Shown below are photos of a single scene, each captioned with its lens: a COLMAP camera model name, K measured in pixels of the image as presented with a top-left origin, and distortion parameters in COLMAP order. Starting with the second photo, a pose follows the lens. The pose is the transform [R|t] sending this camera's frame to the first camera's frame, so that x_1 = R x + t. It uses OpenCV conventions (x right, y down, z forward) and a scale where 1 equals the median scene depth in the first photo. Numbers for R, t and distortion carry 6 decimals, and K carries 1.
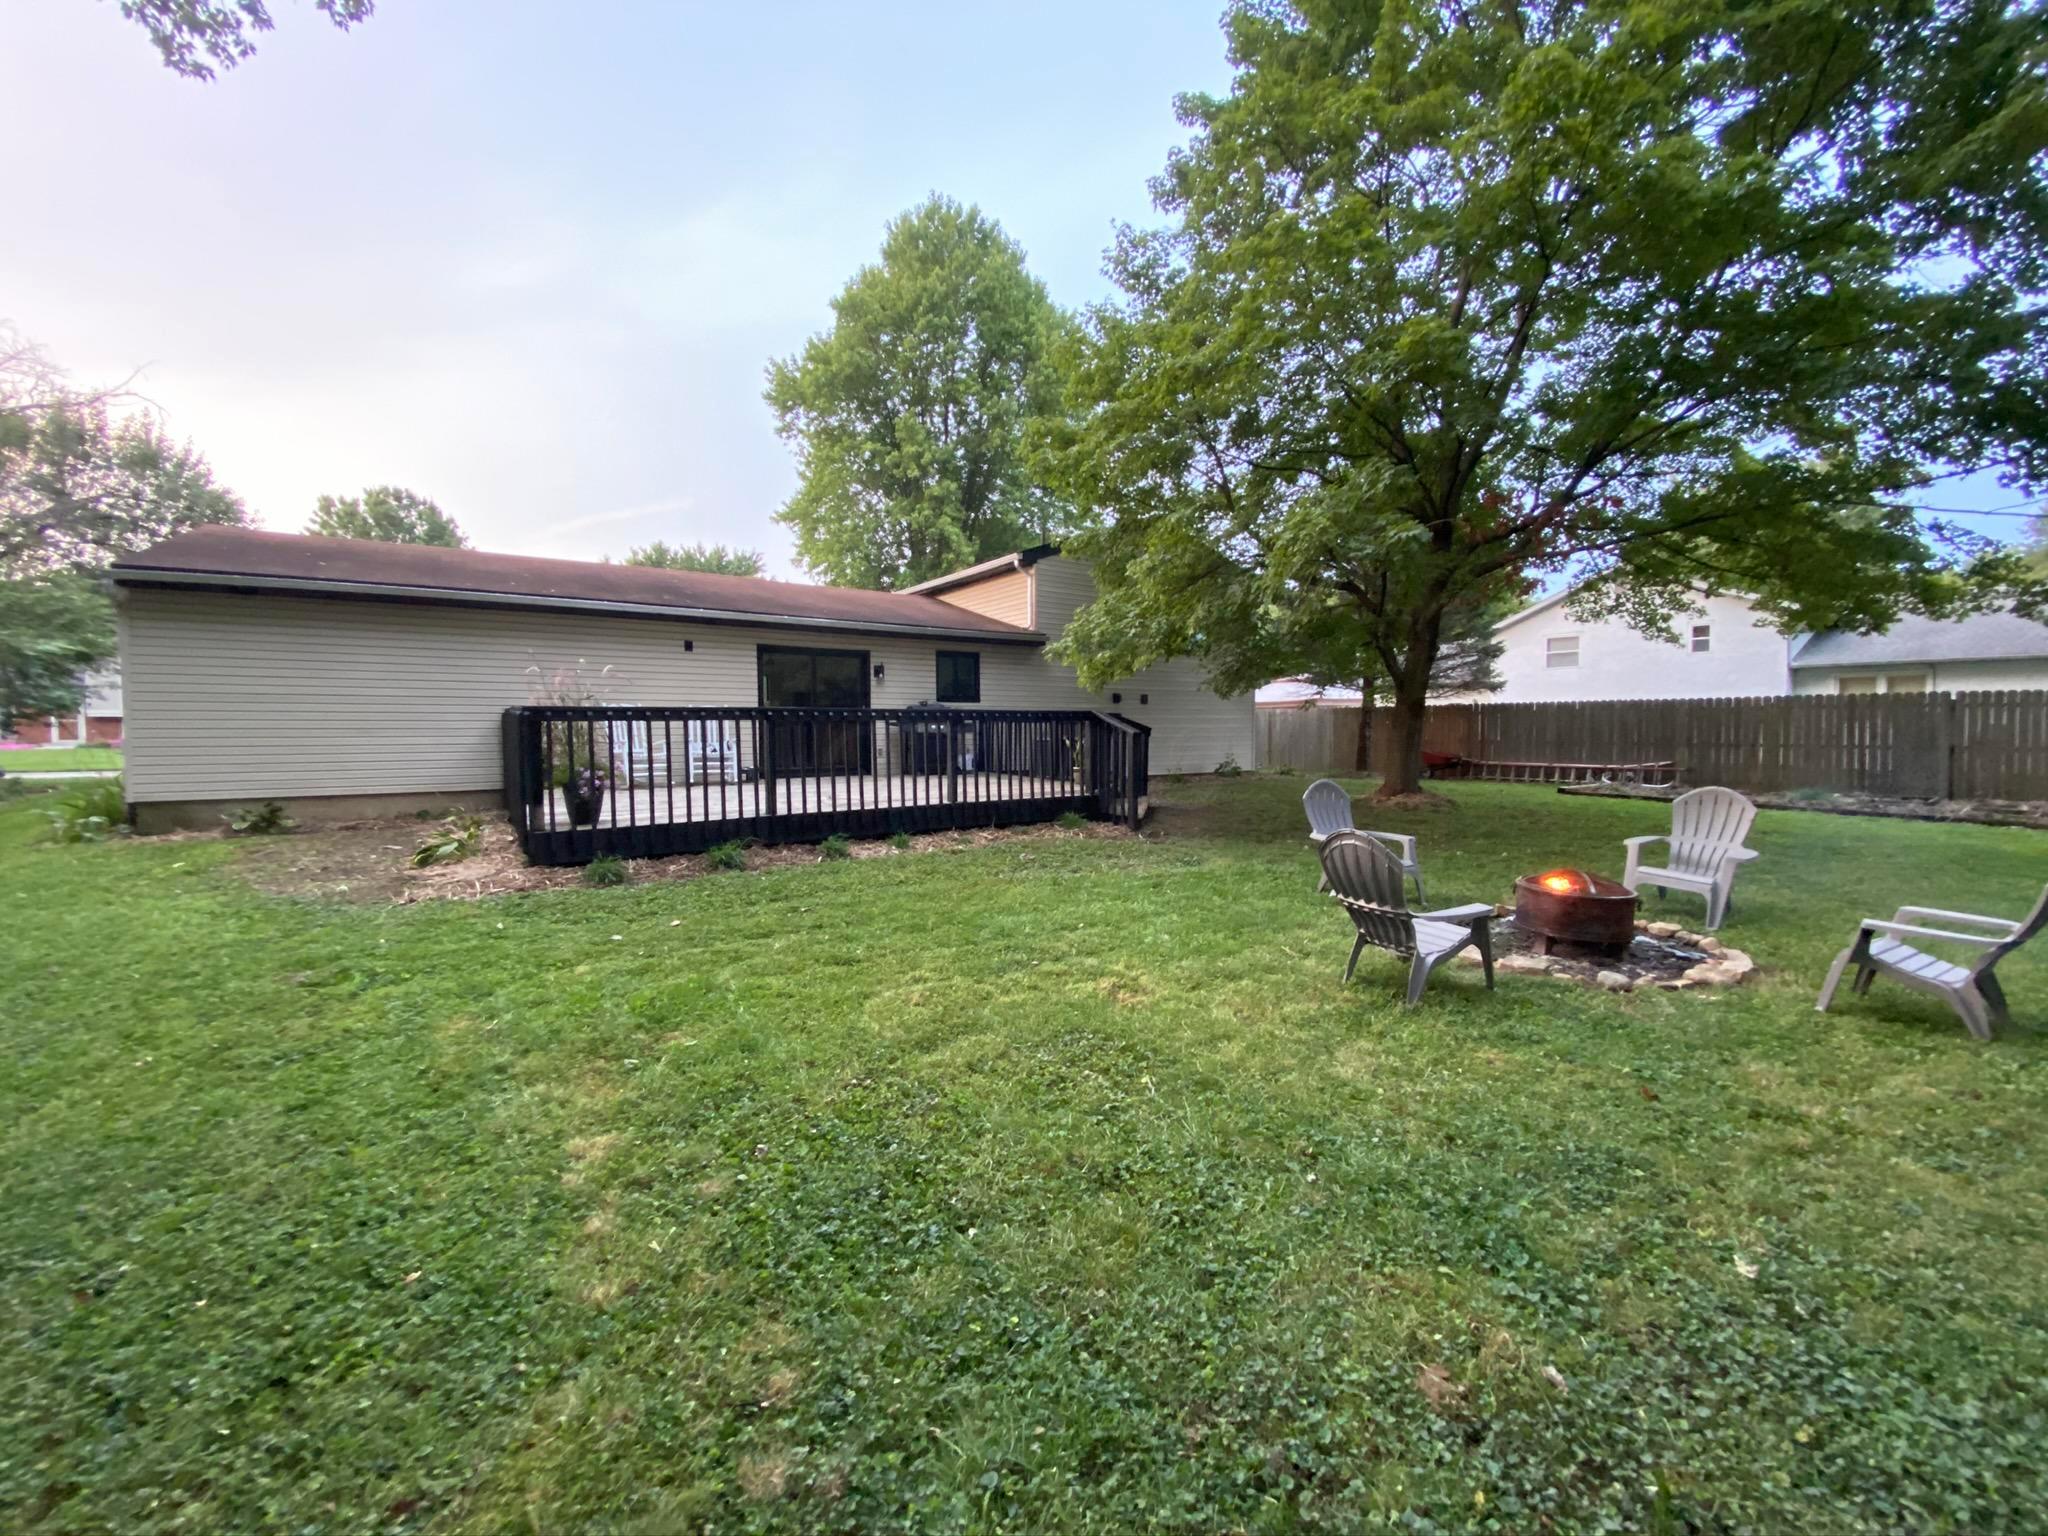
lens RADIAL K [[836.5, 0, 1024.0], [0, 836.5, 768.0], [0, 0, 1]] dist [0.014518, -0.018457]
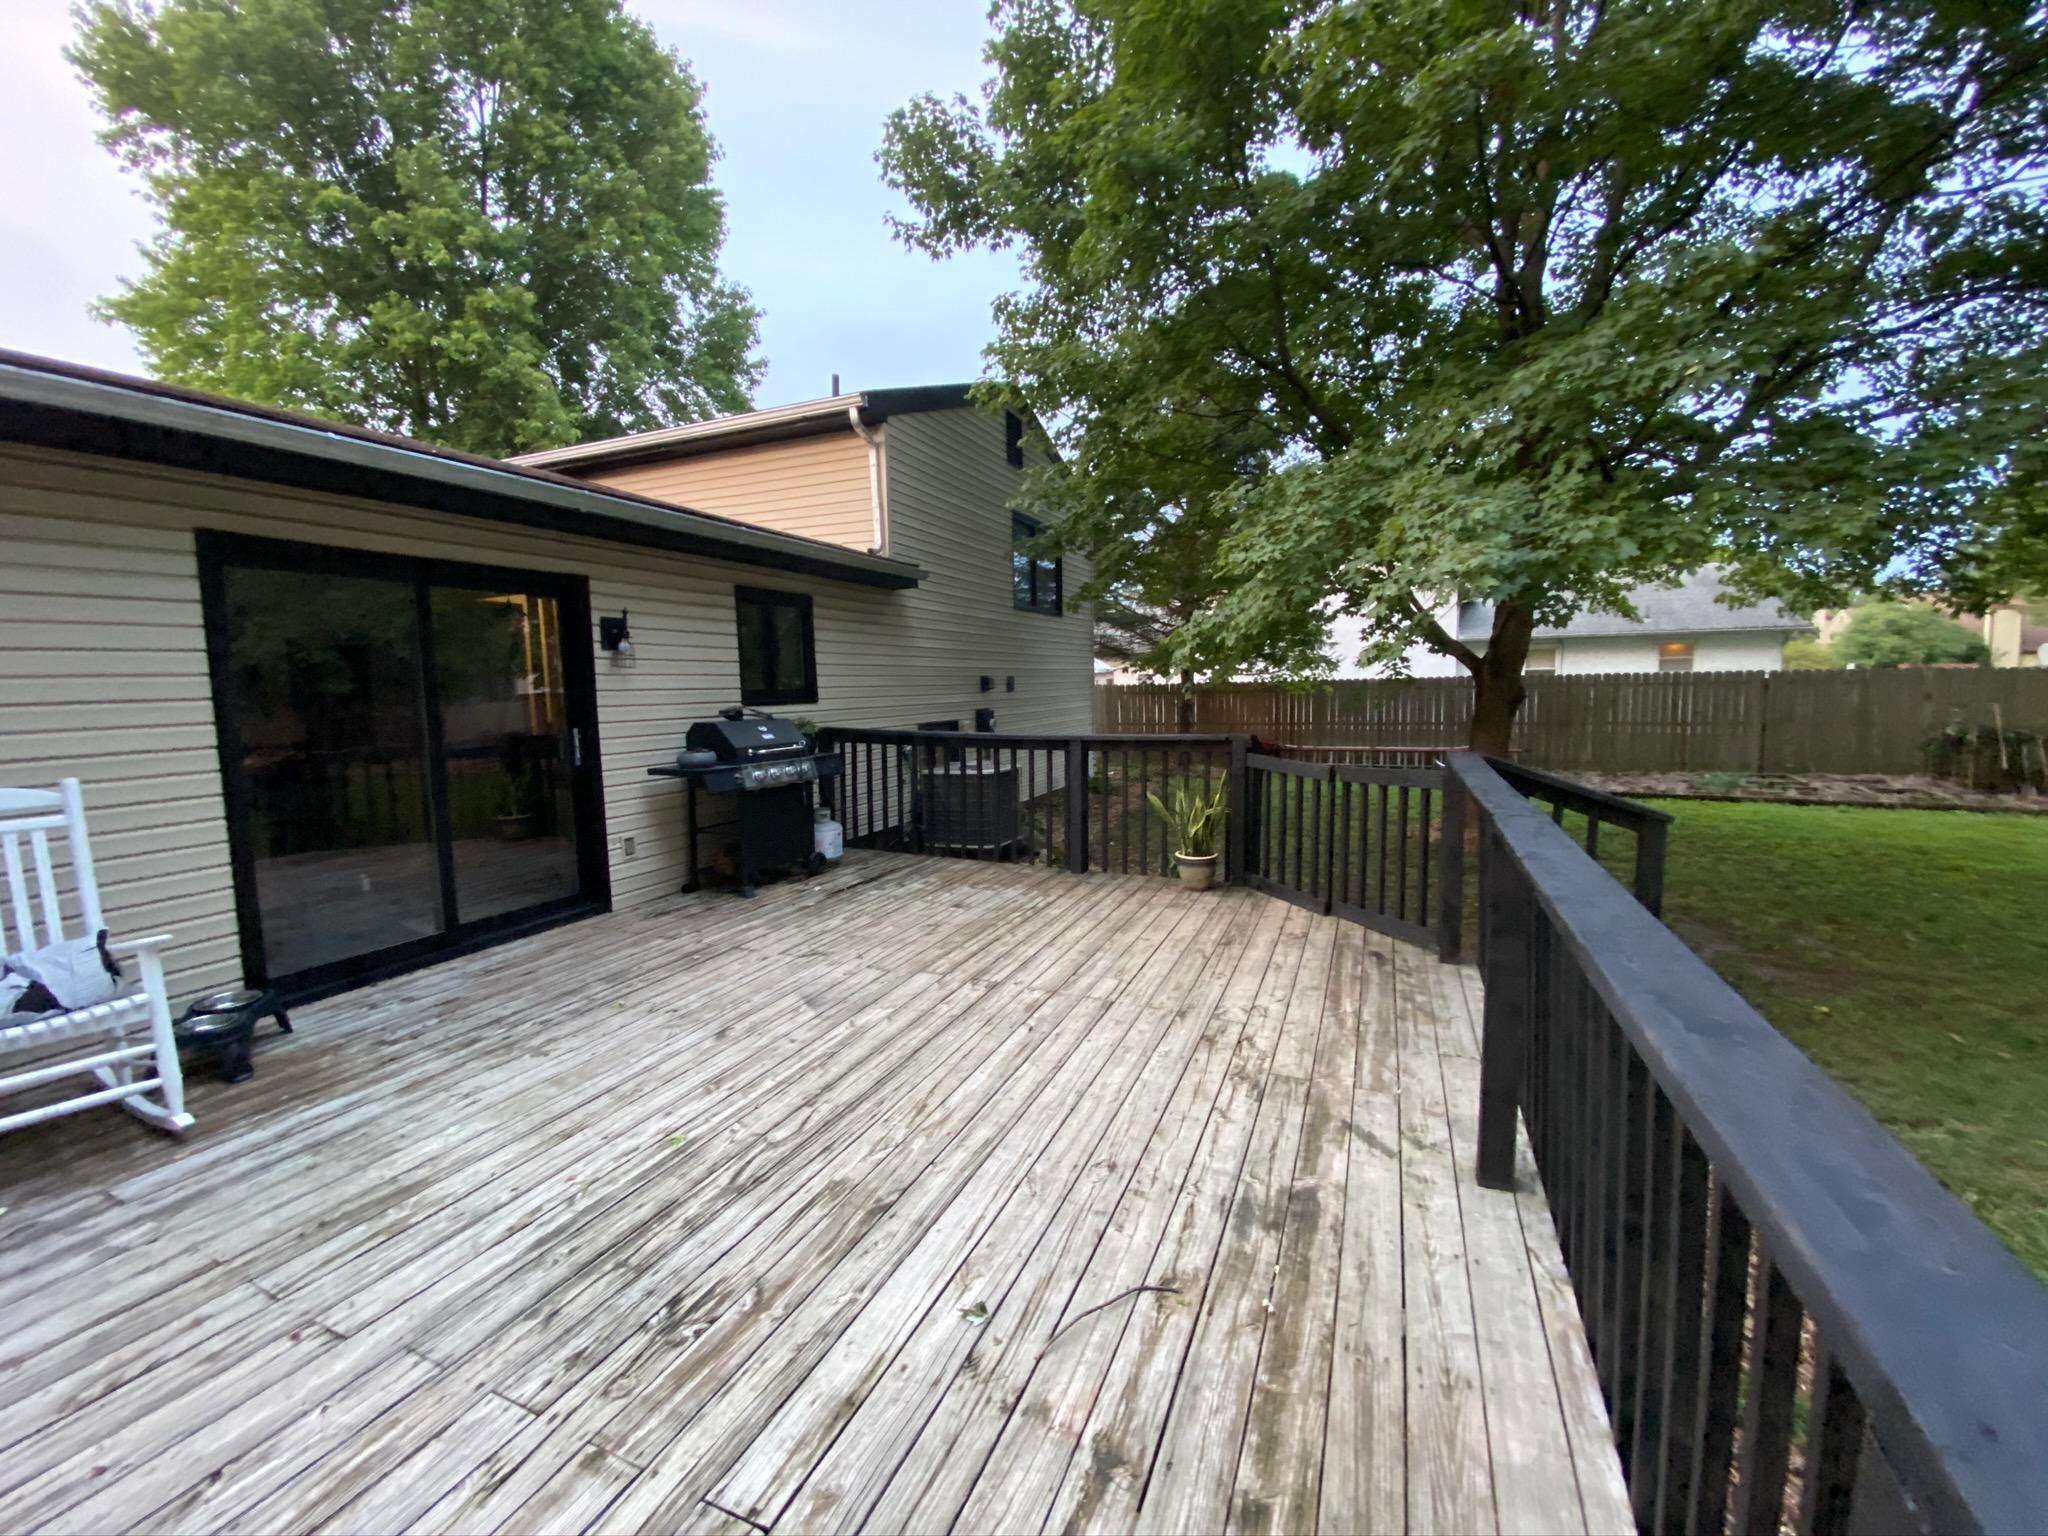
lens RADIAL K [[836.5, 0, 1024.0], [0, 836.5, 768.0], [0, 0, 1]] dist [0.014518, -0.018457]
pose [[0.843302, -0.068911, 0.533004, -0.207591], [0.043607, 0.997249, 0.059938, -0.065124], [-0.535668, -0.027303, 0.843987, 0.541319]]
